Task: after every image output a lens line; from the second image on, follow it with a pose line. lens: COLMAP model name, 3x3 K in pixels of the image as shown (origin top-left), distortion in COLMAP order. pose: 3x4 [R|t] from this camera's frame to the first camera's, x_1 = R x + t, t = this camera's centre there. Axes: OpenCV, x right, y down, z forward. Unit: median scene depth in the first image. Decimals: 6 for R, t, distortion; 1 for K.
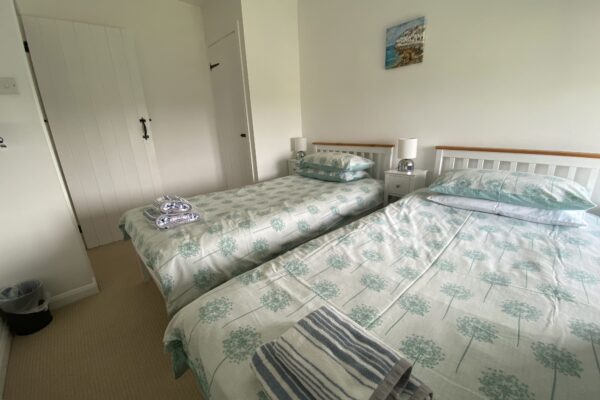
lens RADIAL K [[247.0, 0, 295.5], [0, 247.0, 200.1], [0, 0, 1]] dist [-0.000881, -0.000306]
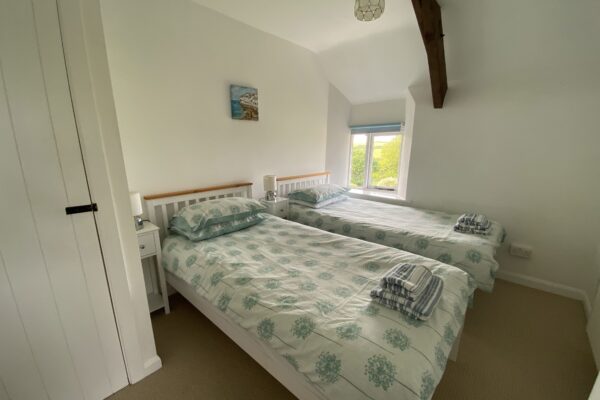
lens RADIAL K [[247.0, 0, 295.6], [0, 247.0, 202.5], [0, 0, 1]] dist [-0.000881, -0.000306]
pose [[-0.094958, -0.188986, 0.977378, -0.885839], [0.303192, 0.929678, 0.209220, -0.351757], [-0.948186, 0.316200, -0.030981, 0.958271]]
